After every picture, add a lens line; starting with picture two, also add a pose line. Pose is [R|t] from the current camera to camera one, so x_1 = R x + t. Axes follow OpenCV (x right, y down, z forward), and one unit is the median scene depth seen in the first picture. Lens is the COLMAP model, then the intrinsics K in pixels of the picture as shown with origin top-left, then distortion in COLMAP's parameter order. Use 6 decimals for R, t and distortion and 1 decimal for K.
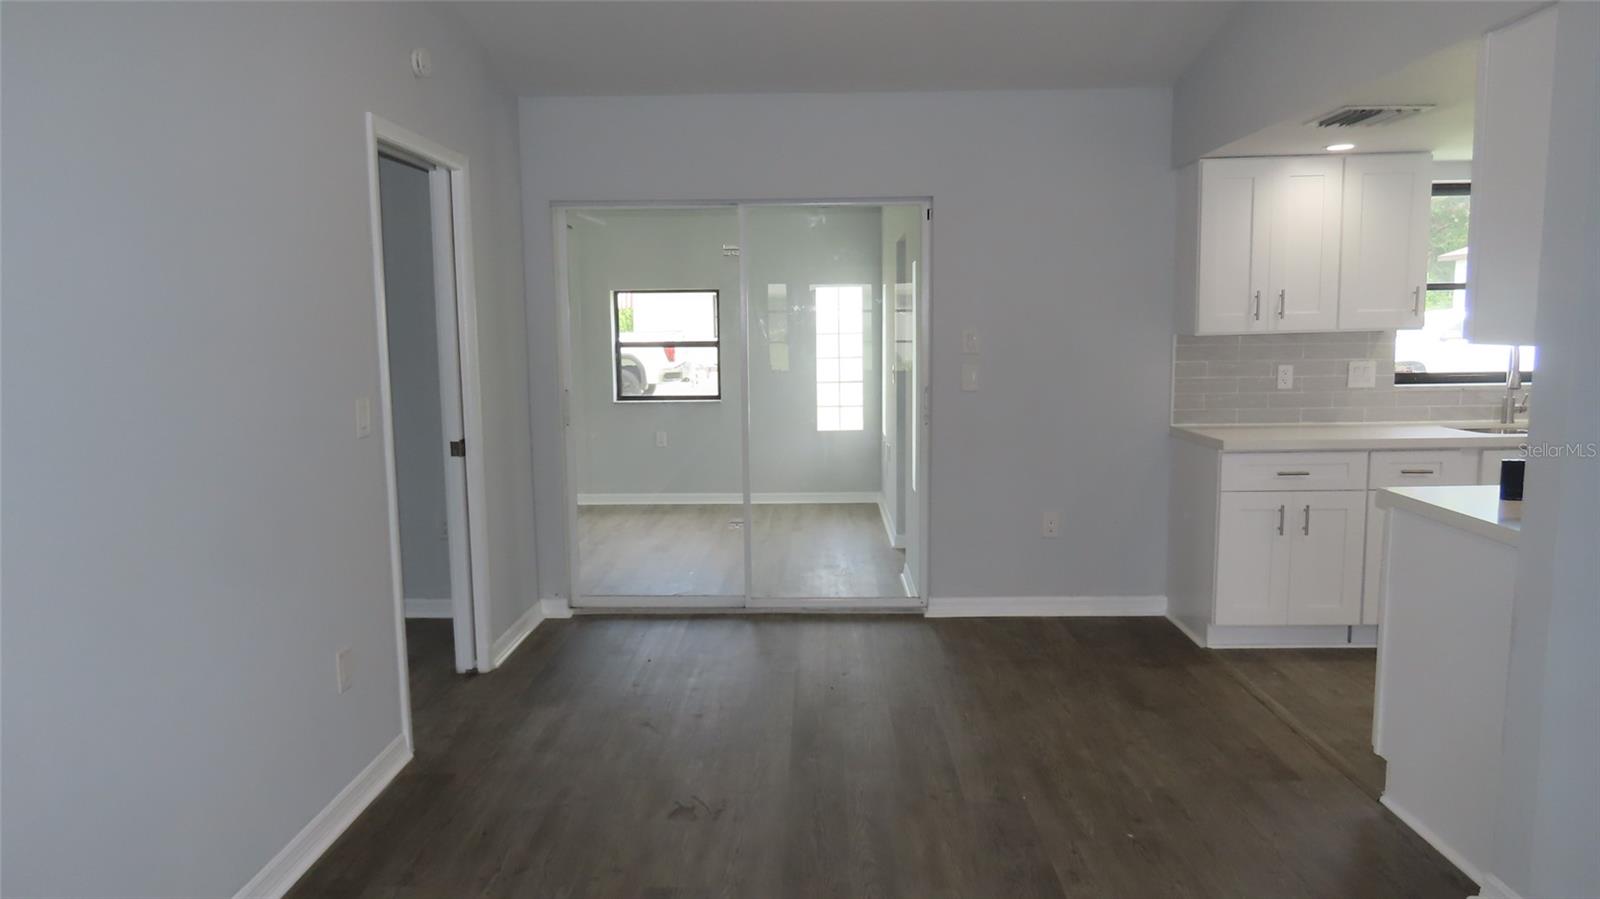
lens RADIAL K [[1010.0, 0, 800.0], [0, 1010.0, 449.5], [0, 0, 1]] dist [-0.007134, 0.002004]
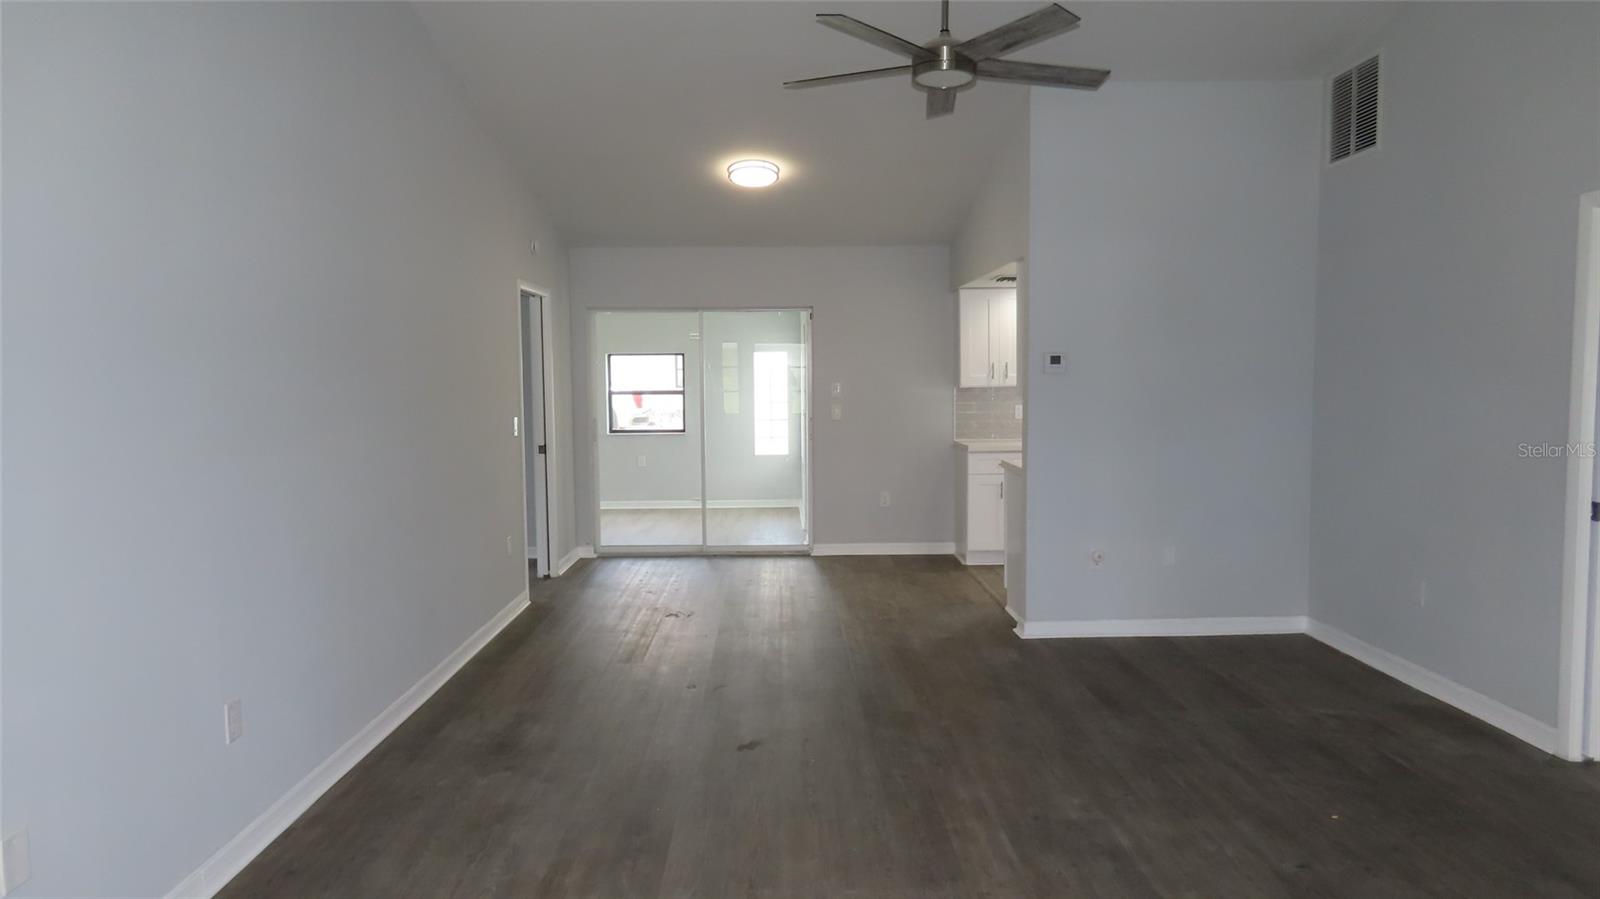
lens RADIAL K [[1010.0, 0, 800.0], [0, 1010.0, 449.5], [0, 0, 1]] dist [-0.007134, 0.002004]
pose [[0.999150, -0.000932, 0.041204, 0.038983], [0.002922, 0.998830, -0.048268, 0.073040], [-0.041111, 0.048347, 0.997984, -0.686630]]
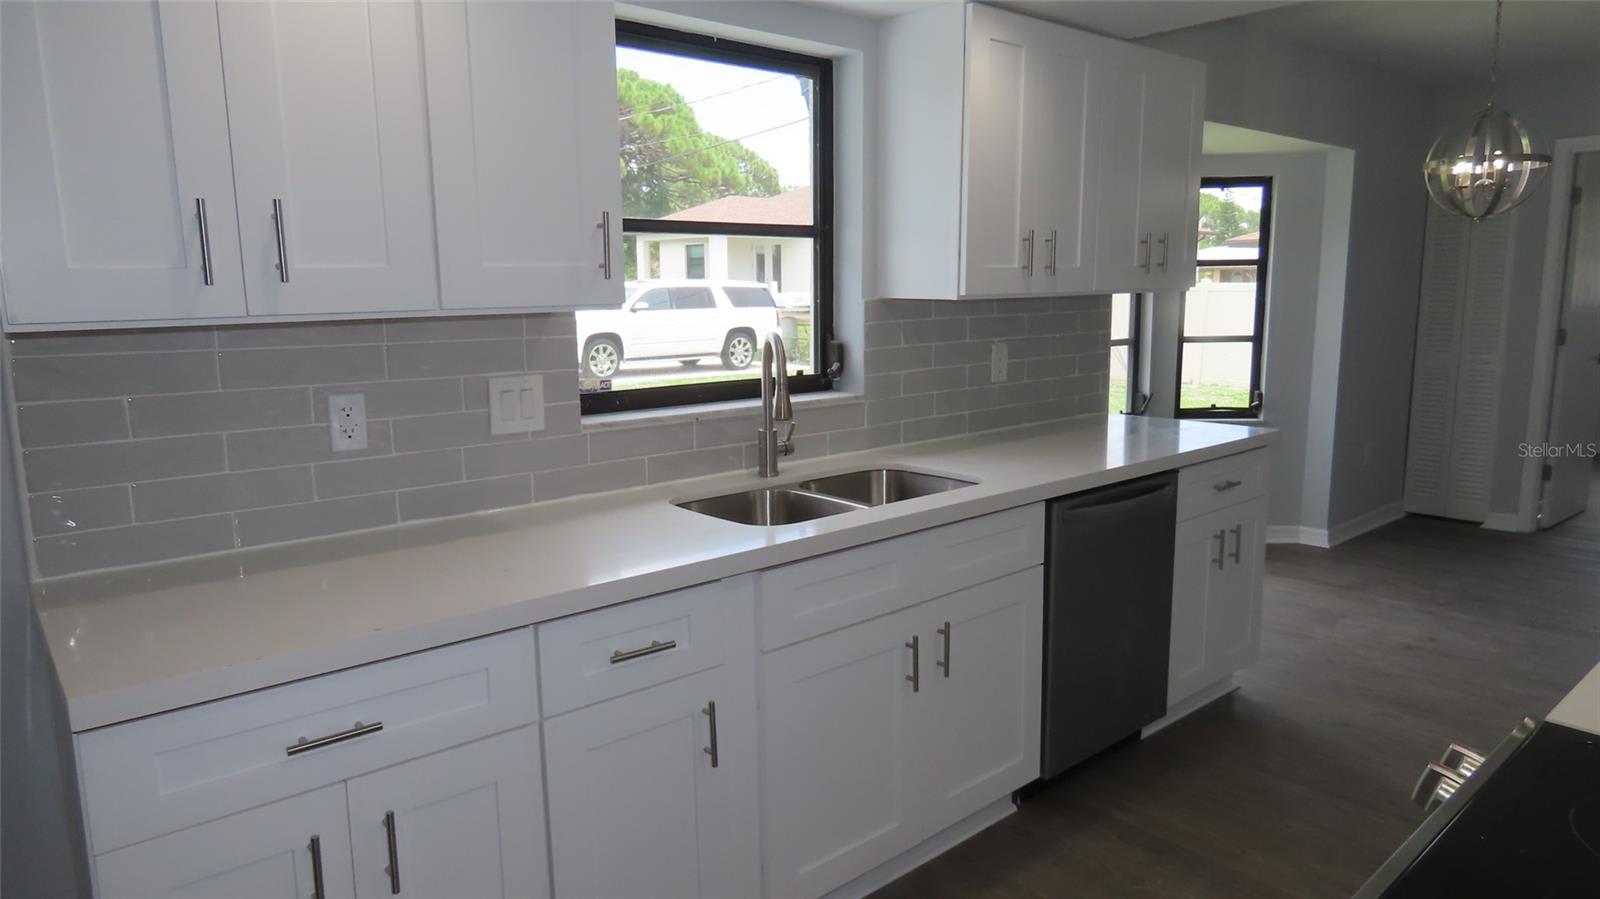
lens RADIAL K [[1010.0, 0, 800.0], [0, 1010.0, 449.5], [0, 0, 1]] dist [-0.007134, 0.002004]
pose [[0.744117, -0.098967, 0.660678, 0.341432], [0.079196, 0.995060, 0.059859, -0.070777], [-0.663339, 0.007781, 0.748279, 0.559395]]
